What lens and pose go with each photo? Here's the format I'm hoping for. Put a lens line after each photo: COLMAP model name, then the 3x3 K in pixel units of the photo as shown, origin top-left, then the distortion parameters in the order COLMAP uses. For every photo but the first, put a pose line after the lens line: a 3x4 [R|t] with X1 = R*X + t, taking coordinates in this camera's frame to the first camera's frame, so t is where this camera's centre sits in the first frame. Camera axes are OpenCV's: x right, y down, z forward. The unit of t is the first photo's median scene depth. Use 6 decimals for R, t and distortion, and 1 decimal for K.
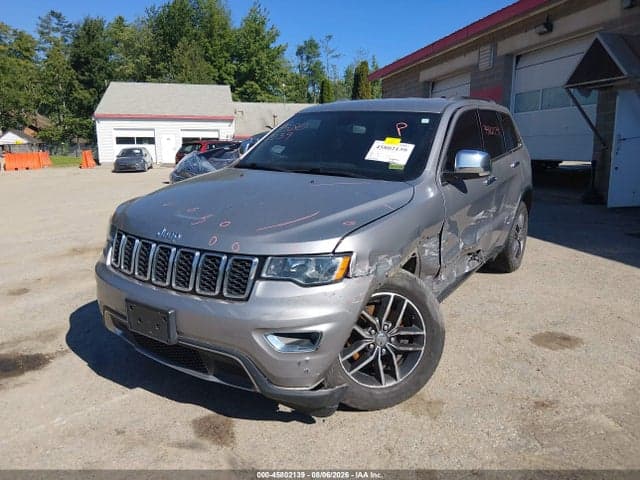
lens RADIAL K [[485.9, 0, 323.8], [0, 485.9, 240.1], [0, 0, 1]] dist [0.049795, -0.102673]
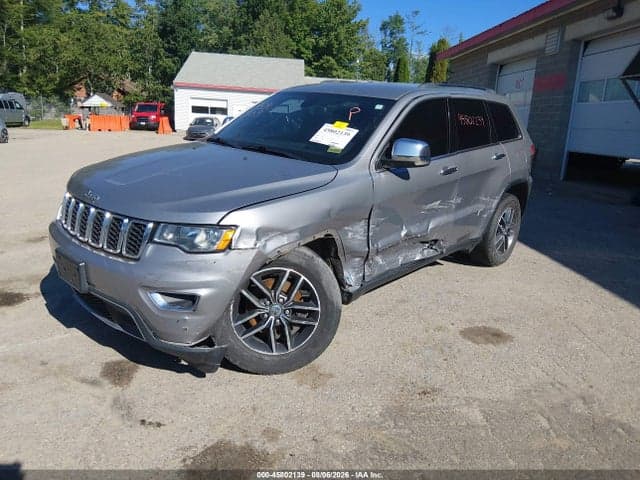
lens RADIAL K [[485.9, 0, 323.8], [0, 485.9, 240.1], [0, 0, 1]] dist [0.049795, -0.102673]
pose [[0.985652, 0.092214, -0.141372, 0.224962], [-0.085889, 0.995038, 0.050214, -0.008456], [0.145301, -0.037351, 0.988682, -0.024089]]
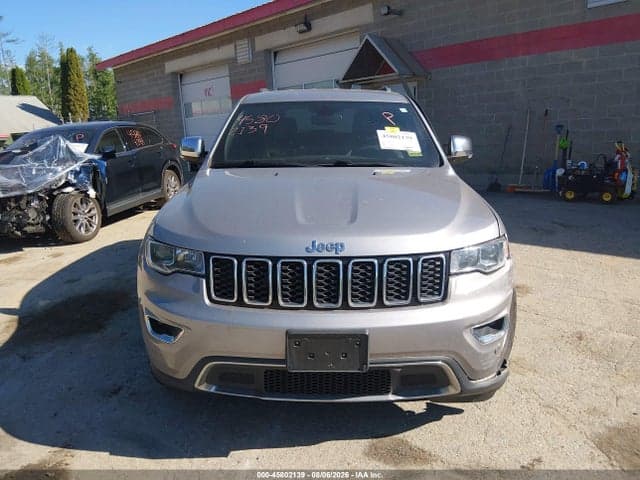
lens RADIAL K [[487.8, 0, 320.0], [0, 487.8, 240.0], [0, 0, 1]] dist [0.070458, -0.117894]
pose [[0.840445, -0.144784, 0.522197, -0.452993], [0.139719, 0.988962, 0.049328, -0.038617], [-0.523575, 0.031504, 0.851397, 0.173683]]
